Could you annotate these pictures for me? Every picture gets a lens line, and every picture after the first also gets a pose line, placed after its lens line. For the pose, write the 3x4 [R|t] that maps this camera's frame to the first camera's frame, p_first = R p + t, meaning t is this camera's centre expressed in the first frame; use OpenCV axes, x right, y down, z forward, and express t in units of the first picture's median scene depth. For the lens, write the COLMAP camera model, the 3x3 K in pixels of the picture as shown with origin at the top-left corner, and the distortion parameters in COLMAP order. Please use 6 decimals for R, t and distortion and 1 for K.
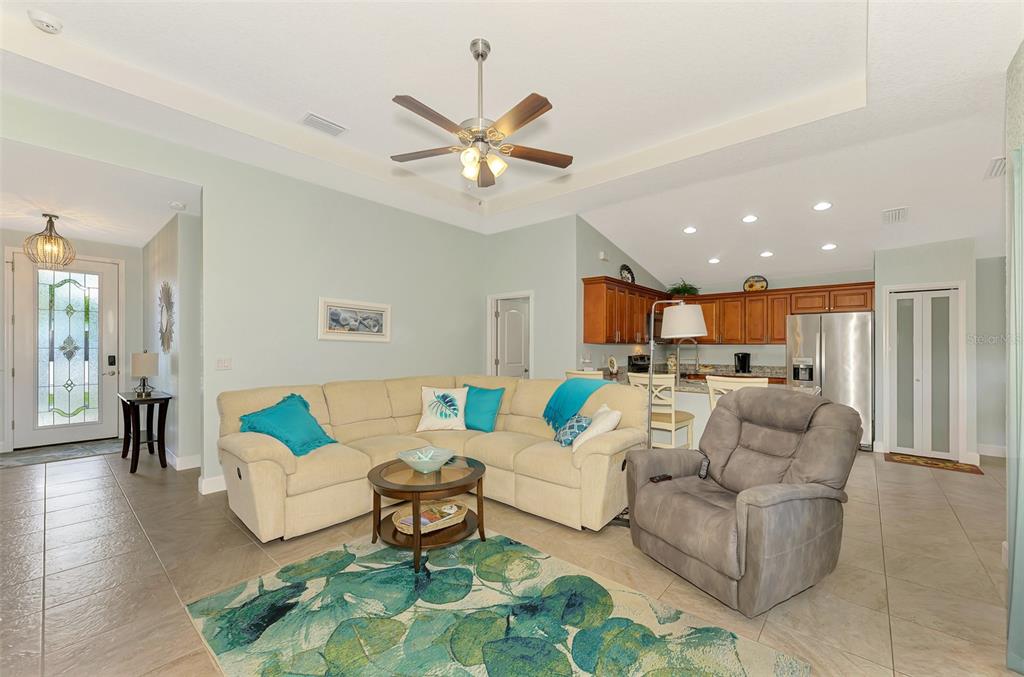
lens RADIAL K [[397.3, 0, 523.7], [0, 397.3, 346.0], [0, 0, 1]] dist [-0.000563, -0.000462]
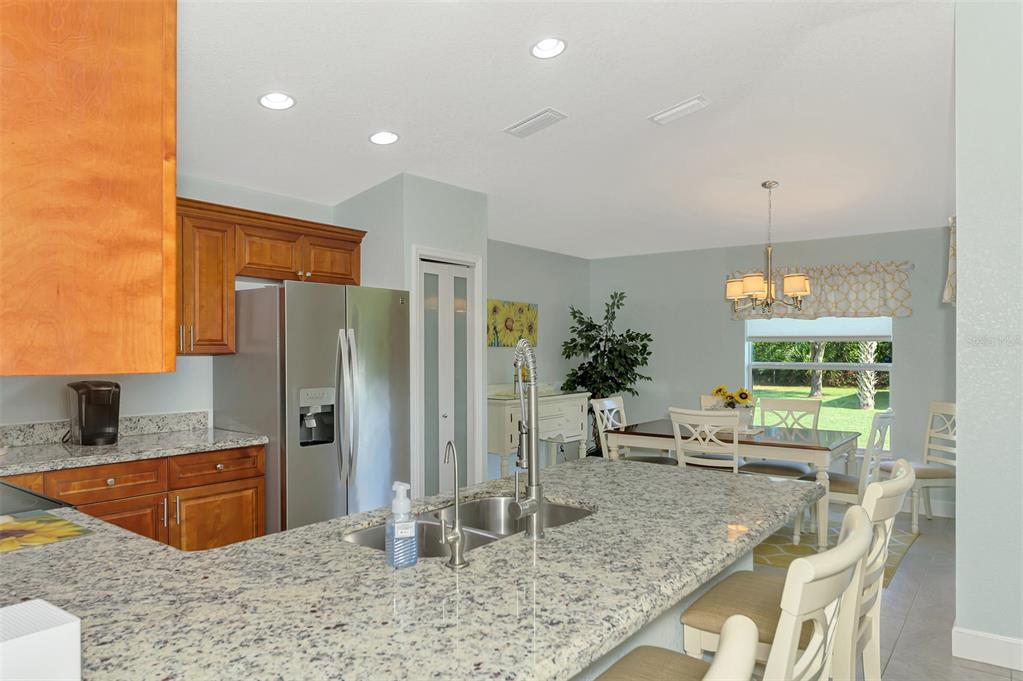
lens RADIAL K [[677.9, 0, 514.1], [0, 677.9, 347.9], [0, 0, 1]] dist [-0.013098, -0.004124]
pose [[-0.053127, -0.000413, 0.998588, 0.001037], [-0.003644, 0.999993, 0.000220, -0.012438], [-0.998581, -0.003627, -0.053128, 0.828319]]
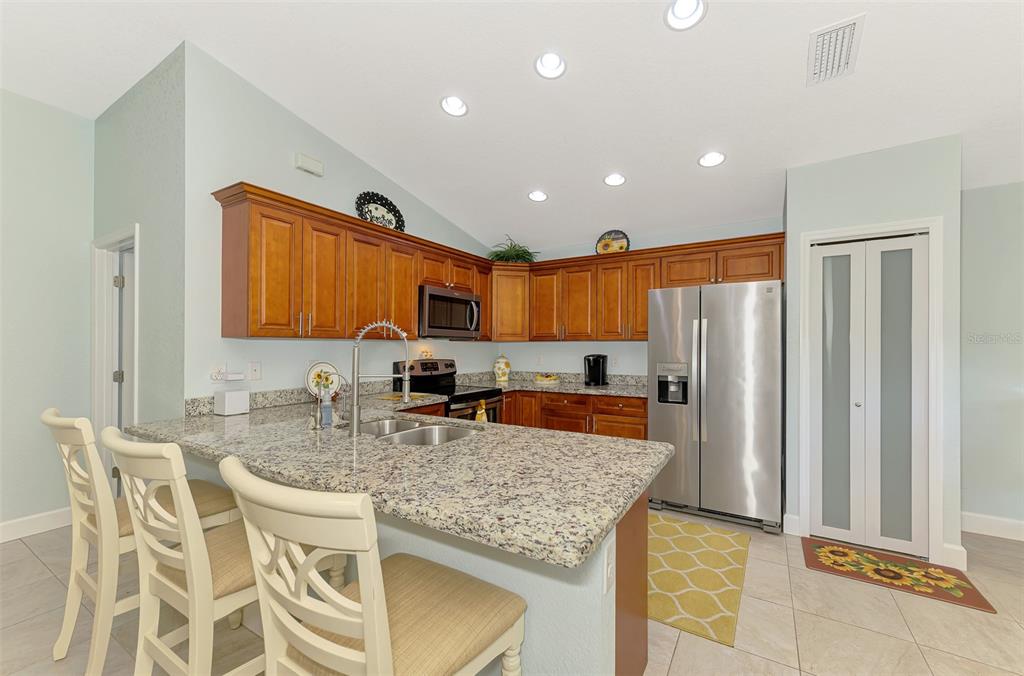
lens RADIAL K [[402.5, 0, 520.5], [0, 402.5, 348.7], [0, 0, 1]] dist [0.000405, 0.000190]
pose [[0.987662, -0.004533, 0.156533, 0.394954], [0.003398, 0.999966, 0.007521, 0.003359], [-0.156562, -0.006897, 0.987644, 0.462240]]
